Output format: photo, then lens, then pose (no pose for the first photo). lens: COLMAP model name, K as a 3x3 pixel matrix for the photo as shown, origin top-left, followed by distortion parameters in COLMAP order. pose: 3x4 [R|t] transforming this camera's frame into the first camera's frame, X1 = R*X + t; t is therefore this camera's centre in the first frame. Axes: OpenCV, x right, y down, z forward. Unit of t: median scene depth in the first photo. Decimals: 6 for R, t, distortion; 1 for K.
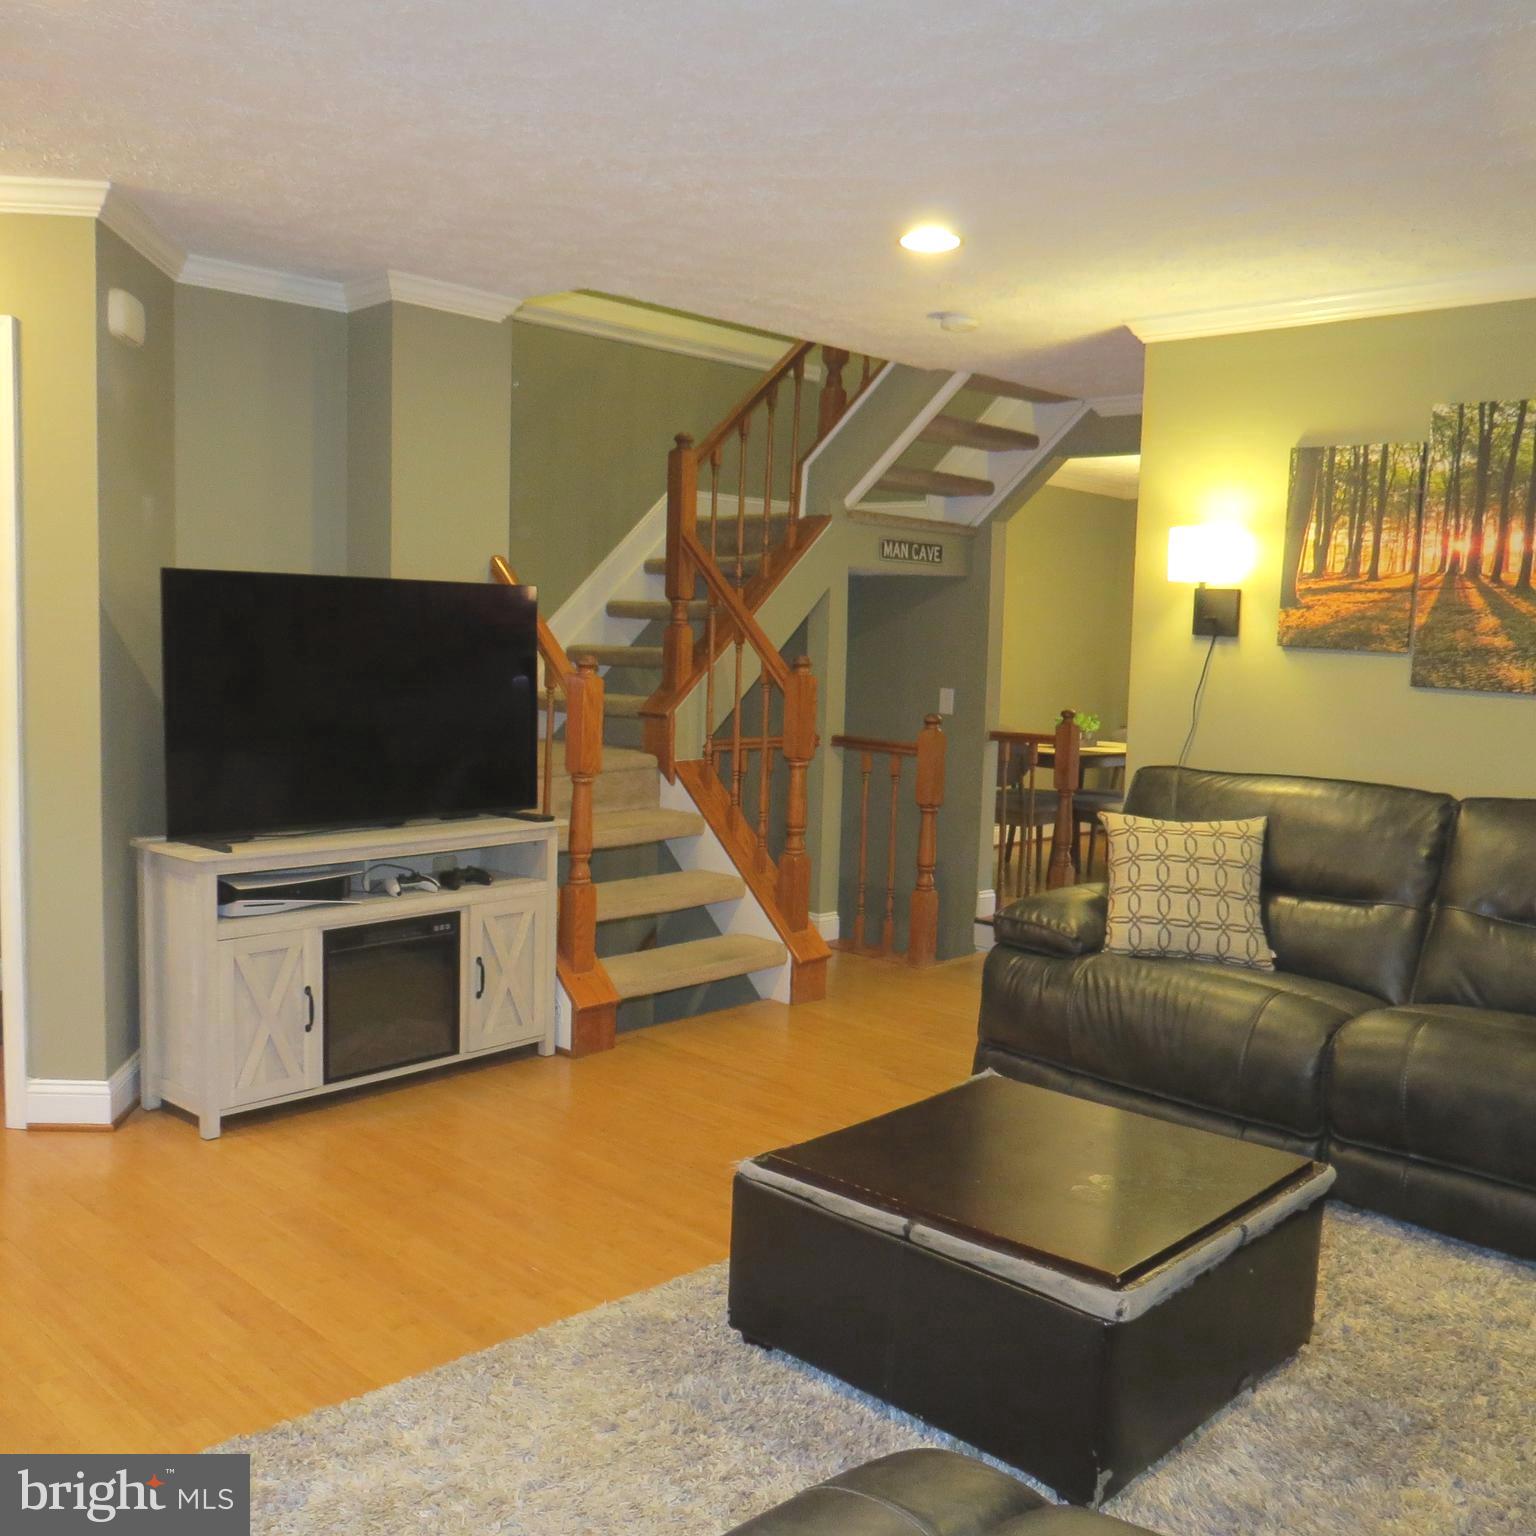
lens RADIAL K [[1476.9, 0, 758.2], [0, 1476.9, 773.8], [0, 0, 1]] dist [0.004914, 0.000000]
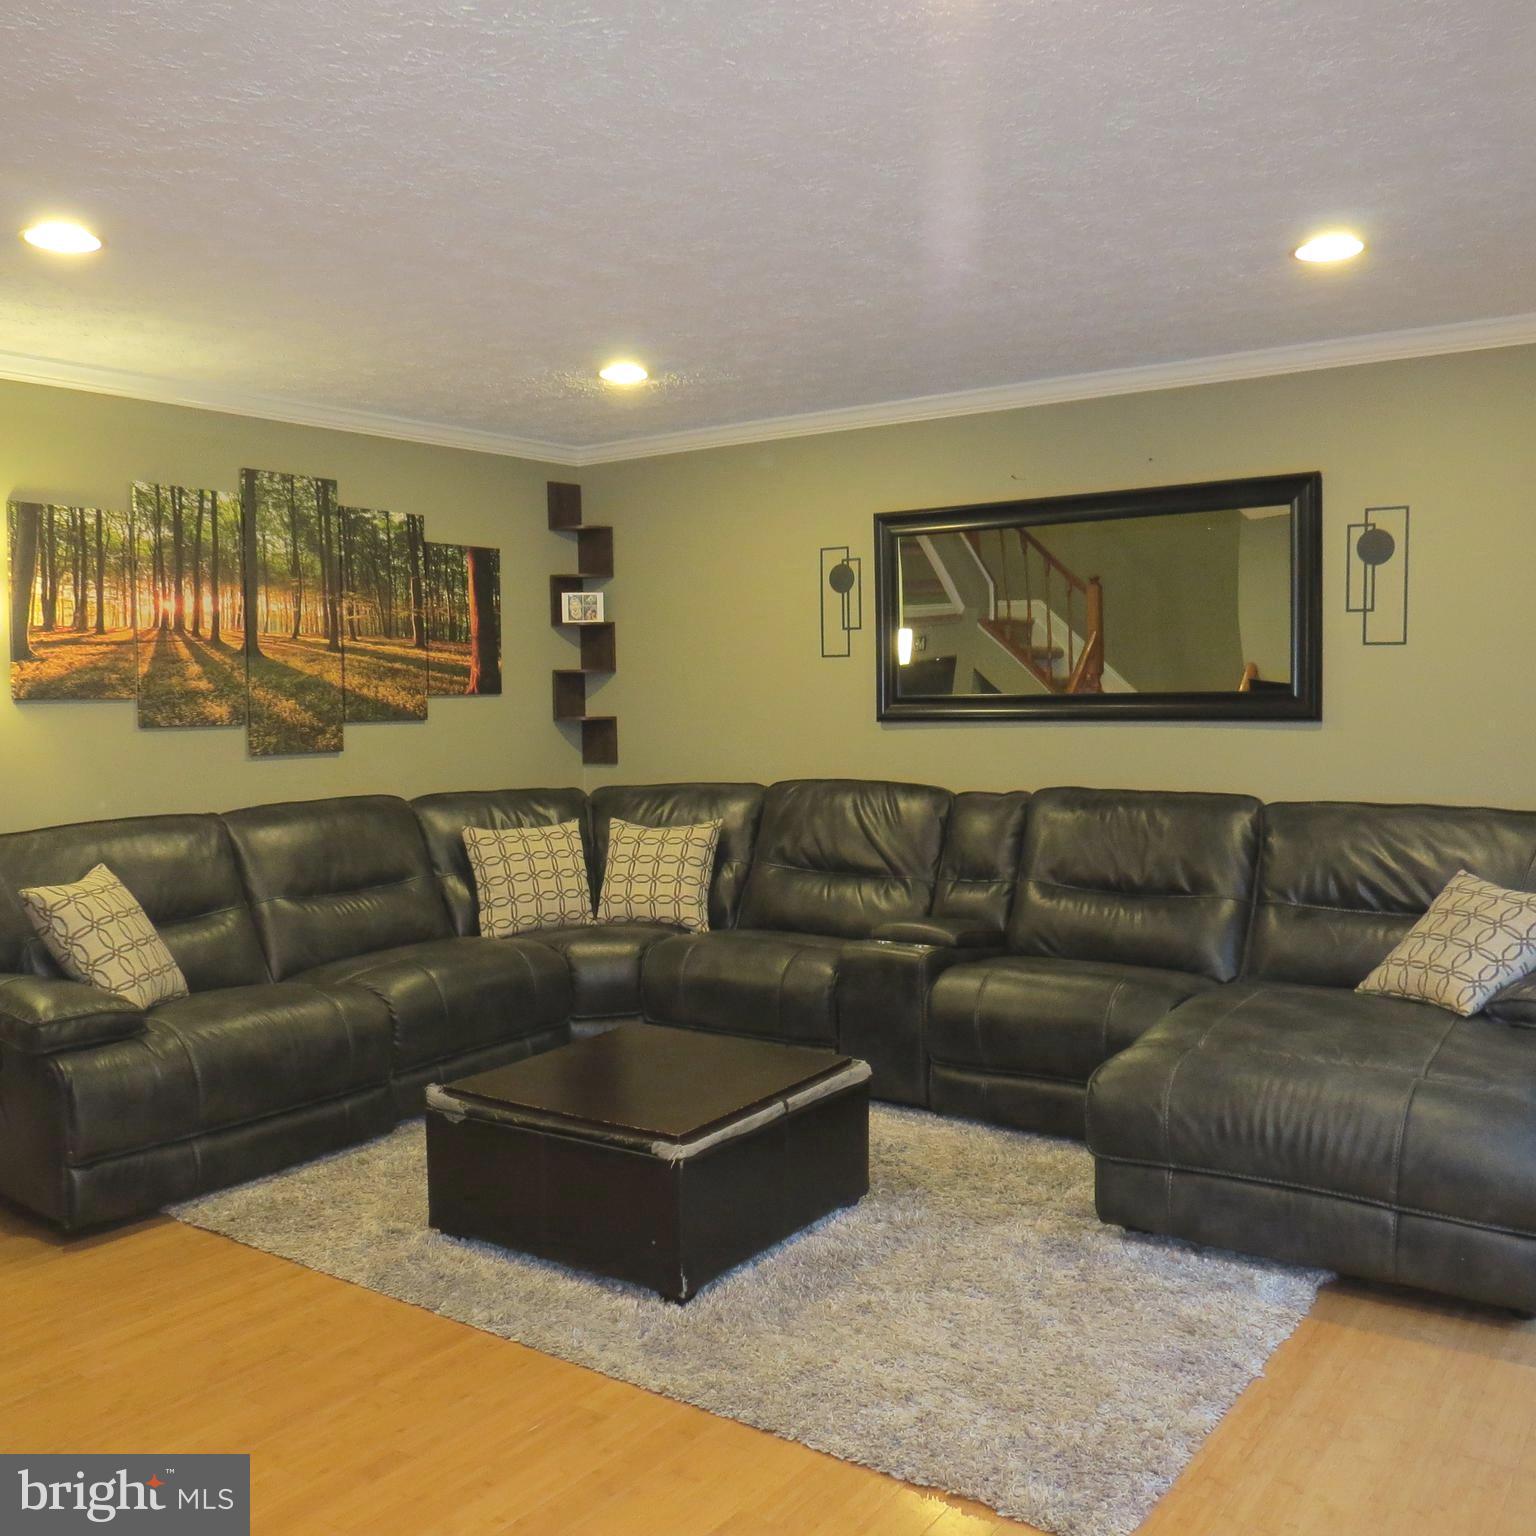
lens RADIAL K [[1476.9, 0, 758.5], [0, 1476.9, 764.6], [0, 0, 1]] dist [0.004914, 0.000000]
pose [[-0.146585, -0.090501, 0.985049, -0.742893], [0.113872, 0.987642, 0.107685, -0.099670], [-0.982622, 0.127954, -0.134468, 0.695487]]
